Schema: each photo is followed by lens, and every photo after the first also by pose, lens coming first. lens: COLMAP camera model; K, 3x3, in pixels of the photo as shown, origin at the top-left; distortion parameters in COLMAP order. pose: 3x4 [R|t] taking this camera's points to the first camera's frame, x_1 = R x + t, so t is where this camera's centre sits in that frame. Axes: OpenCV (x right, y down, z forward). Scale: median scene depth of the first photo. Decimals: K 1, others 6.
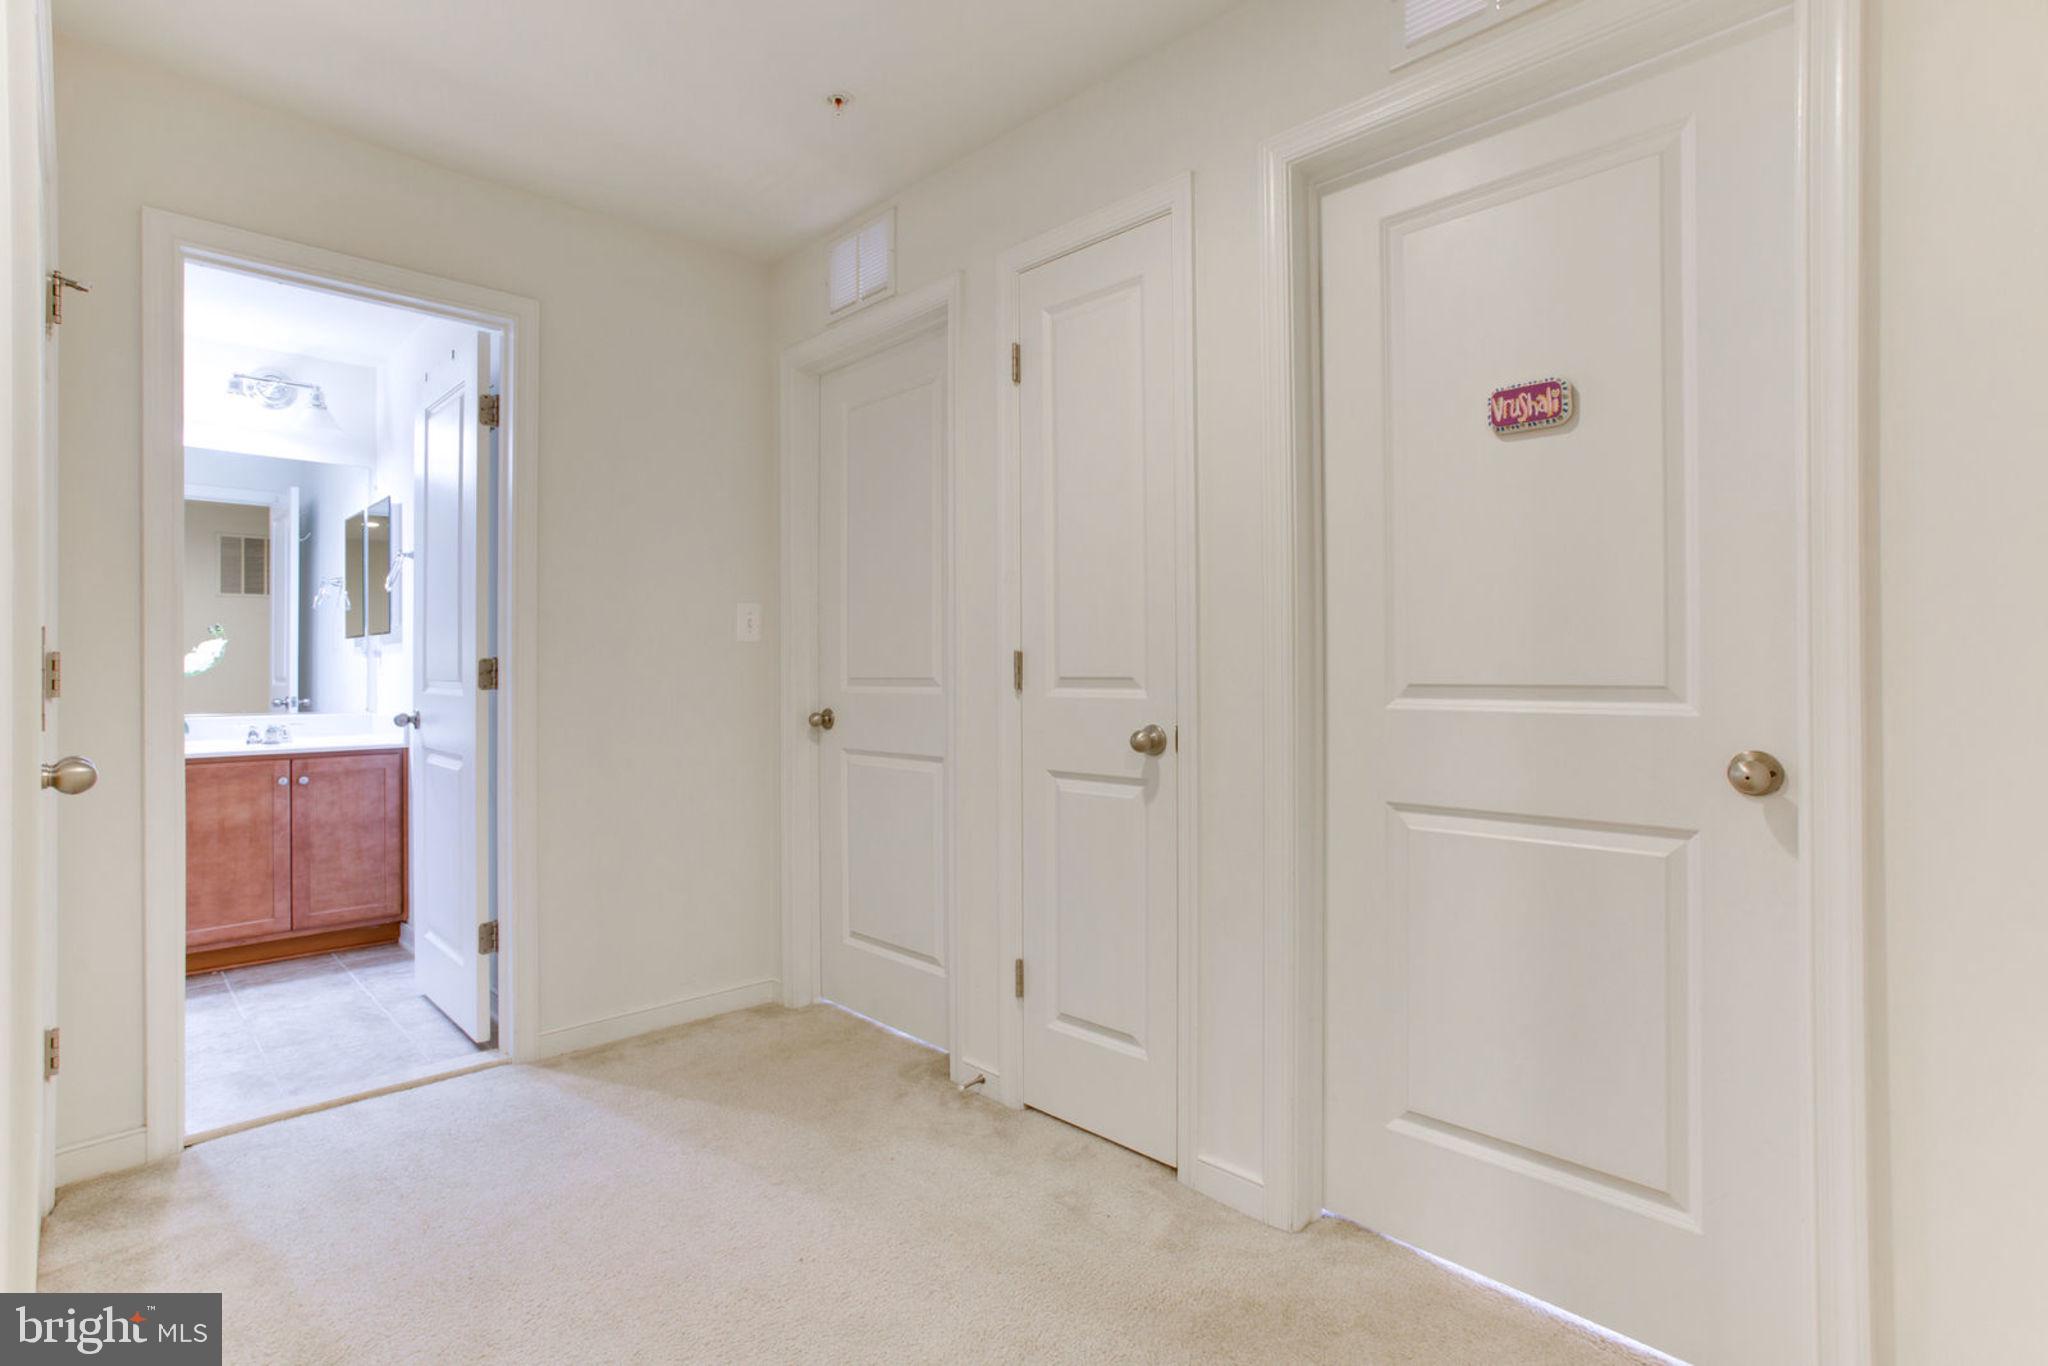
lens RADIAL K [[1021.8, 0, 1017.0], [0, 1021.8, 659.4], [0, 0, 1]] dist [-0.010068, 0.000183]
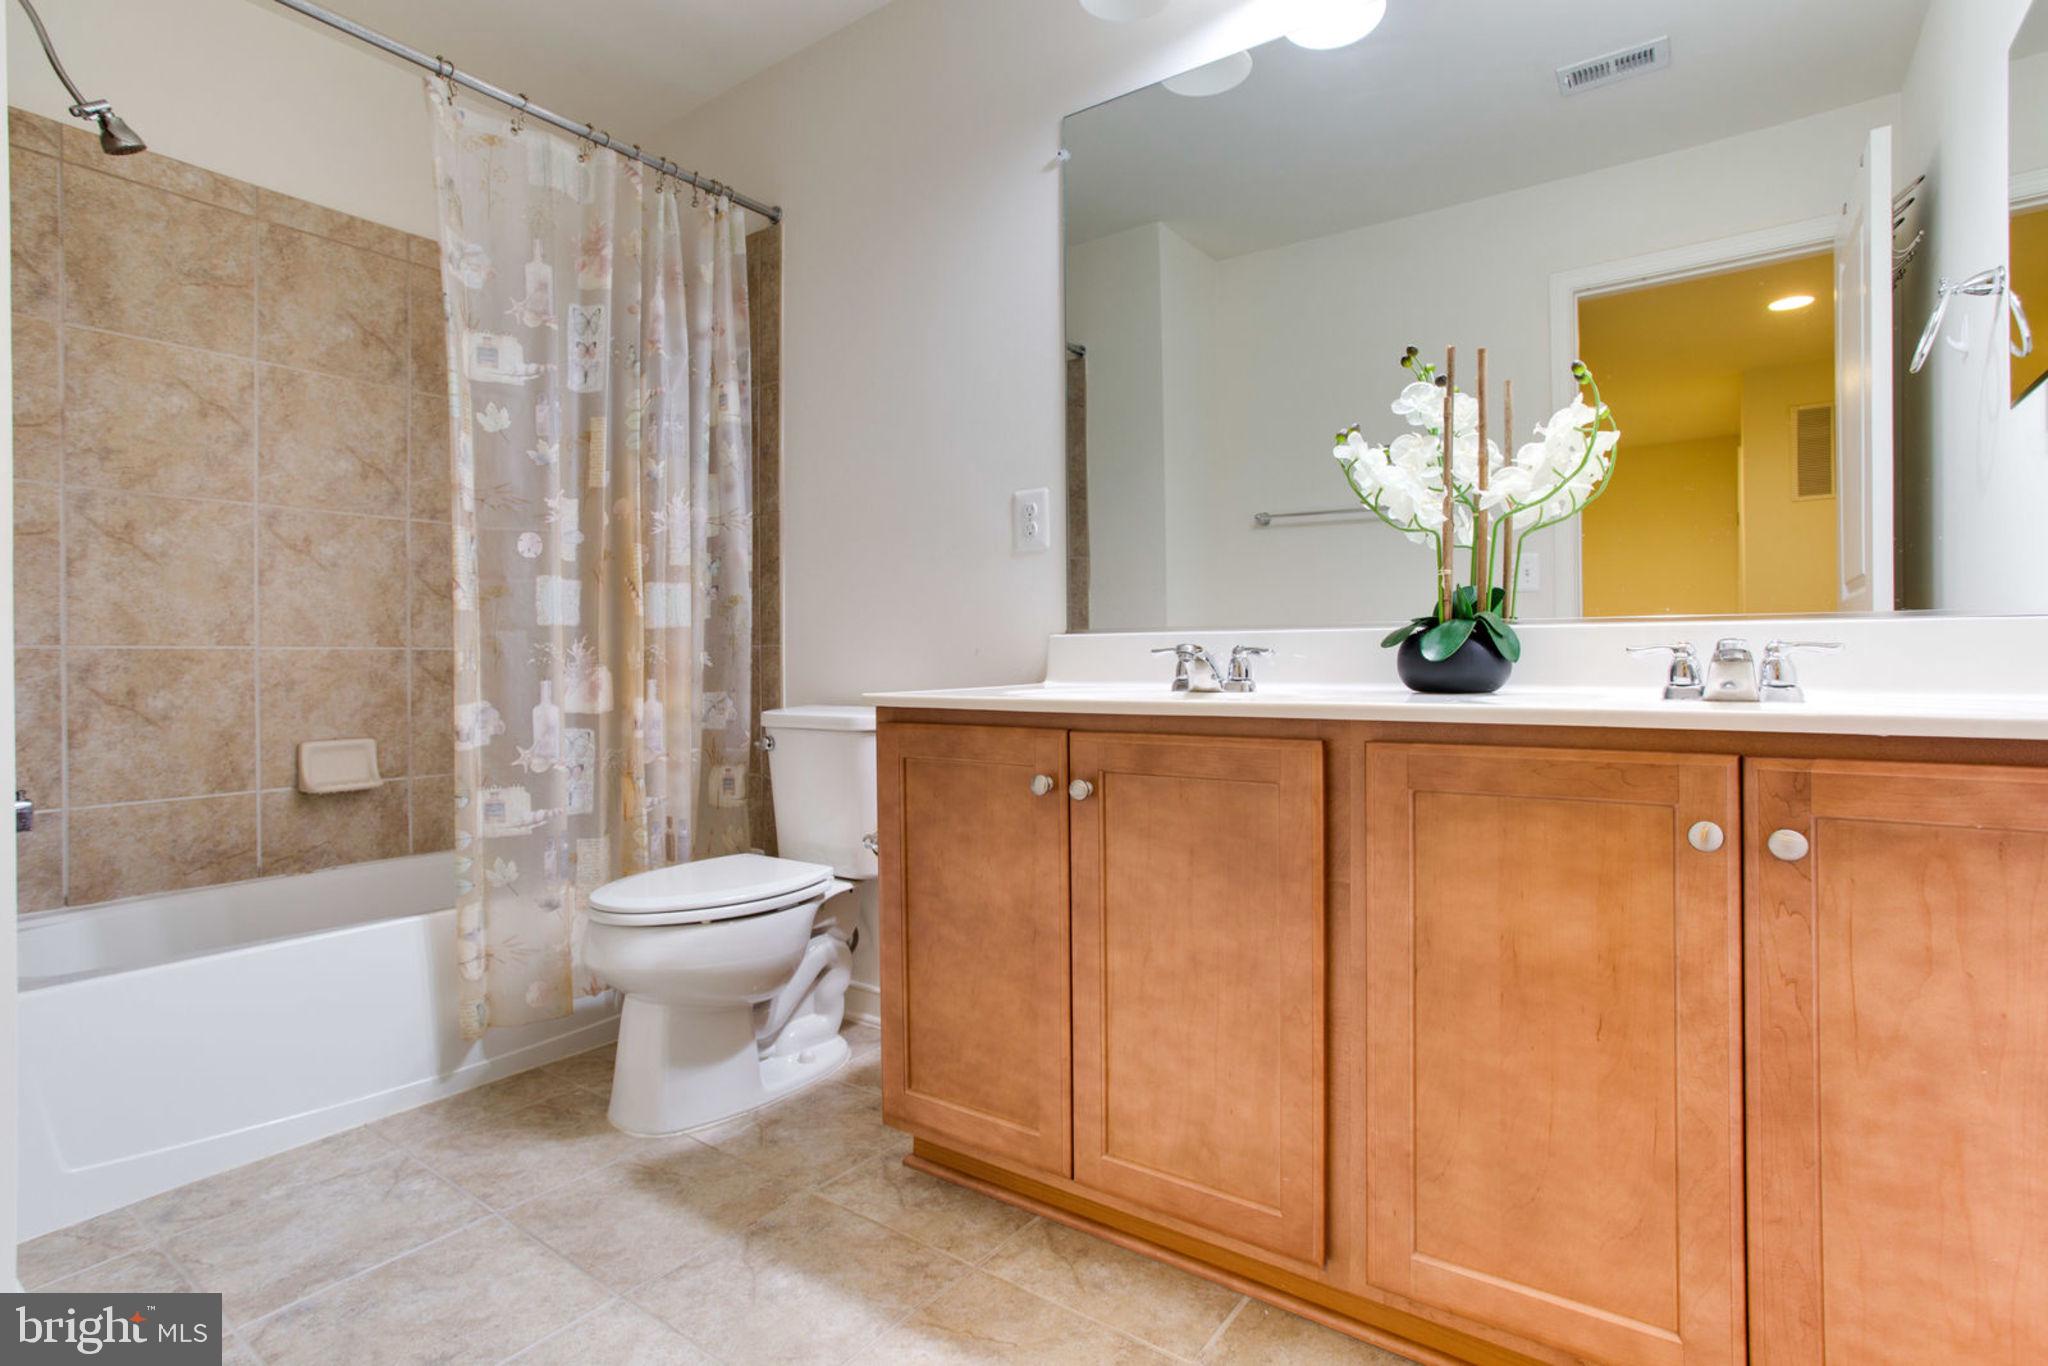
lens RADIAL K [[998.3, 0, 1021.8], [0, 998.3, 653.3], [0, 0, 1]] dist [0.000554, 0.000657]
pose [[0.193988, -0.004860, -0.980992, -0.496146], [0.007814, 0.999964, -0.003408, 0.071368], [0.980973, -0.007004, 0.194019, 0.764392]]
